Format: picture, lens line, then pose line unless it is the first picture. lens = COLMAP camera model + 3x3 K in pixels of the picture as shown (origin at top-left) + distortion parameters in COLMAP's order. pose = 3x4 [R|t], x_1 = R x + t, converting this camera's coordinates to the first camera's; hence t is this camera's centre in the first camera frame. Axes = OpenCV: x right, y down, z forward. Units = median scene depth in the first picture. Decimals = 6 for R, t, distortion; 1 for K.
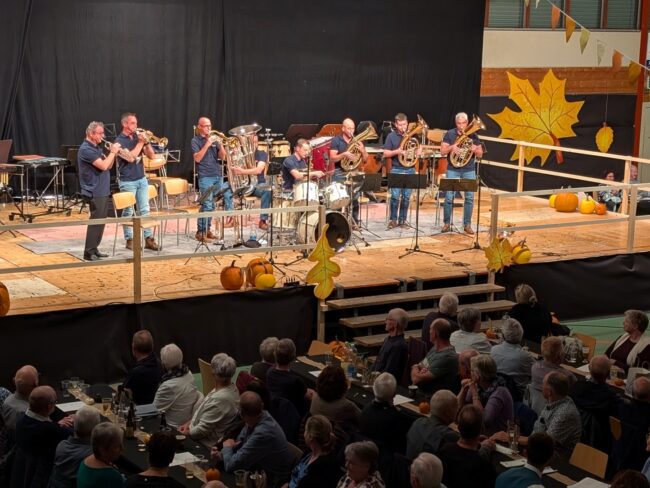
lens RADIAL K [[1300.2, 0, 325.0], [0, 1300.2, 244.0], [0, 0, 1]] dist [0.052661, 0.123379]
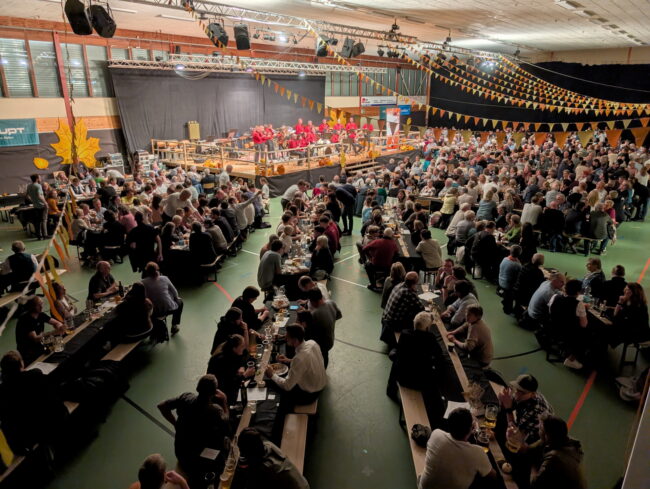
lens RADIAL K [[454.9, 0, 325.0], [0, 454.9, 244.5], [0, 0, 1]] dist [0.005165, 0.000226]
pose [[0.941549, -0.128582, 0.311370, -0.441942], [0.081221, 0.983671, 0.160609, 0.040306], [-0.326937, -0.125932, 0.936618, -0.270340]]
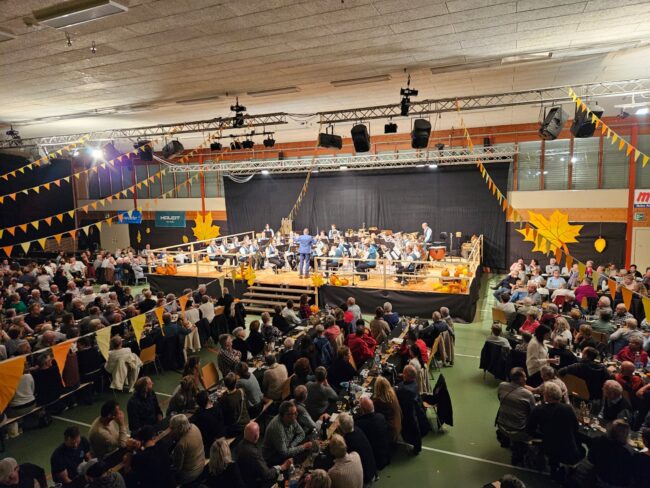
lens RADIAL K [[445.5, 0, 325.0], [0, 445.5, 244.0], [0, 0, 1]] dist [0.075929, -0.072602]
pose [[0.567306, 0.062620, -0.821123, 0.838278], [-0.103028, 0.994667, 0.004673, -0.068361], [0.817037, 0.081948, 0.570733, 0.450665]]
